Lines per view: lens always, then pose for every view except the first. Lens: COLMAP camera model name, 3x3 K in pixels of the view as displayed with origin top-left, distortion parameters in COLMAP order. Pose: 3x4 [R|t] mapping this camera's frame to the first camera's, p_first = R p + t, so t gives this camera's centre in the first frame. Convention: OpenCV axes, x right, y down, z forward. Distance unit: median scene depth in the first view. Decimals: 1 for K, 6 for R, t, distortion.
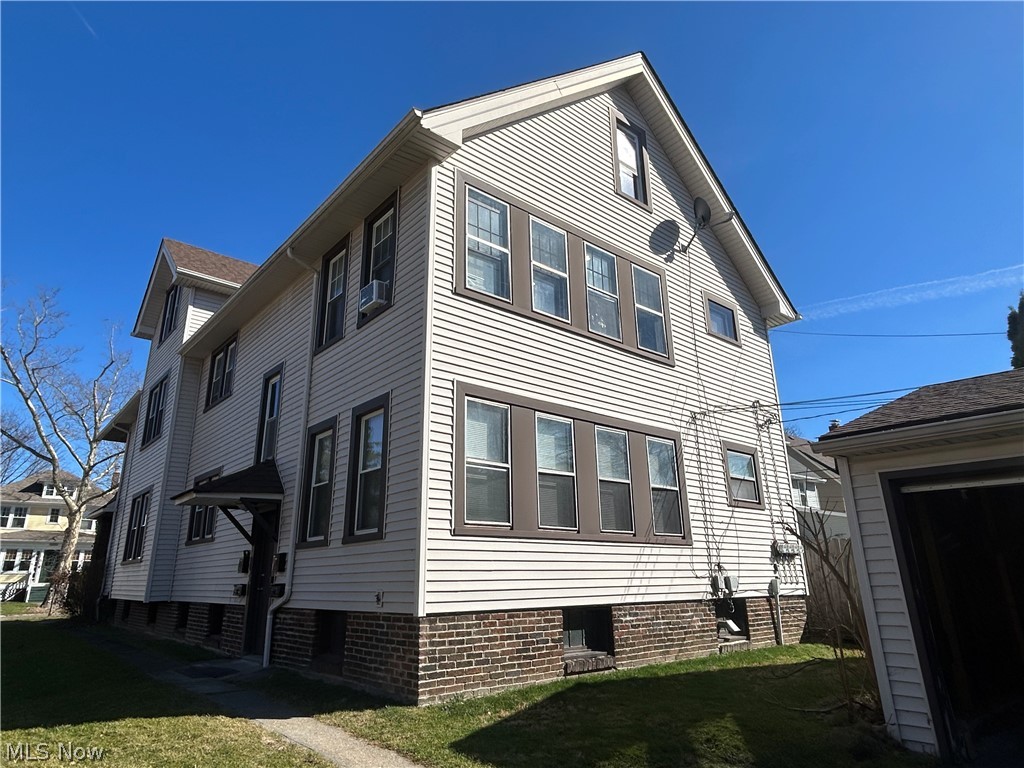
lens RADIAL K [[625.1, 0, 510.6], [0, 625.1, 383.1], [0, 0, 1]] dist [-0.008679, -0.001035]
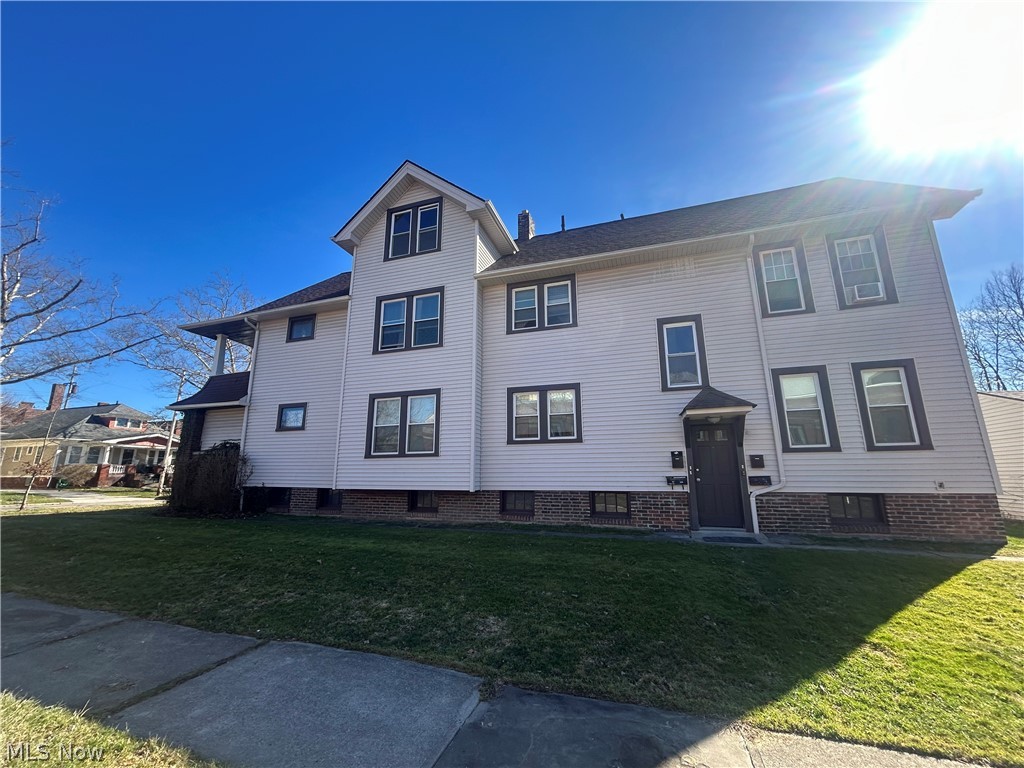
lens RADIAL K [[413.5, 0, 510.4], [0, 413.5, 384.2], [0, 0, 1]] dist [0.000265, 0.000366]
pose [[0.857005, 0.125289, 0.499844, -1.761050], [-0.162374, 0.986236, 0.031191, 0.232438], [-0.489057, -0.107893, 0.865553, 0.639289]]
